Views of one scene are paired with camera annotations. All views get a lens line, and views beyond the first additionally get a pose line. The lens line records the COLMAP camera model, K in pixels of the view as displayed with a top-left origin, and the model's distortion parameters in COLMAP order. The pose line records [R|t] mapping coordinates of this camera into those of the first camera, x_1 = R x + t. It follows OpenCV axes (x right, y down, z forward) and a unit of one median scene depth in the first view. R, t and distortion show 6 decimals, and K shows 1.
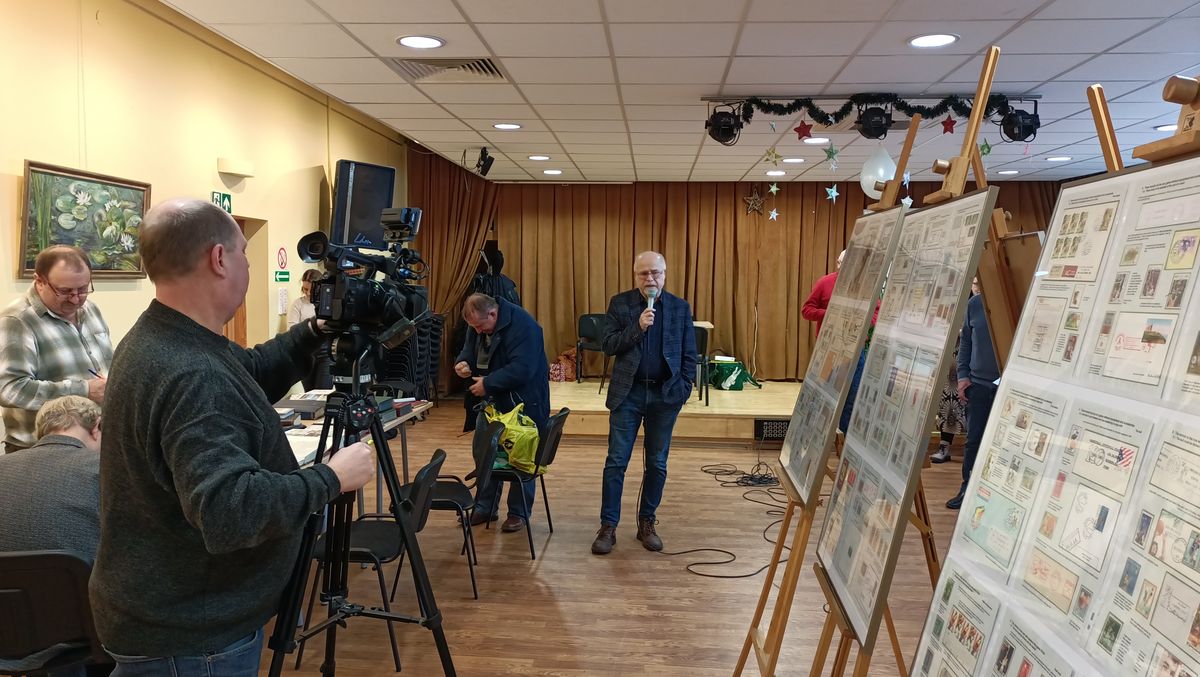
lens RADIAL K [[889.2, 0, 606.4], [0, 889.2, 336.3], [0, 0, 1]] dist [0.100527, -0.151589]
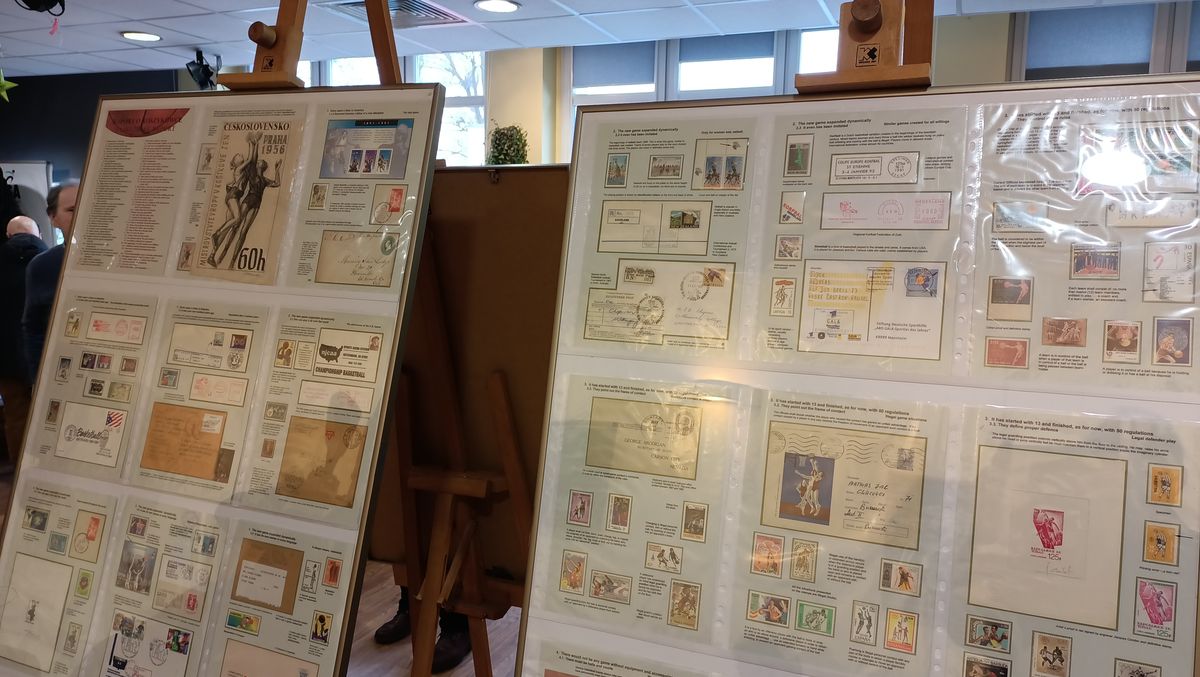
lens RADIAL K [[889.2, 0, 606.4], [0, 889.2, 336.3], [0, 0, 1]] dist [0.100527, -0.151589]
pose [[0.327231, -0.113450, 0.938109, -0.050755], [0.044955, 0.993512, 0.104469, -0.031117], [-0.943875, 0.007987, 0.330208, 0.393319]]
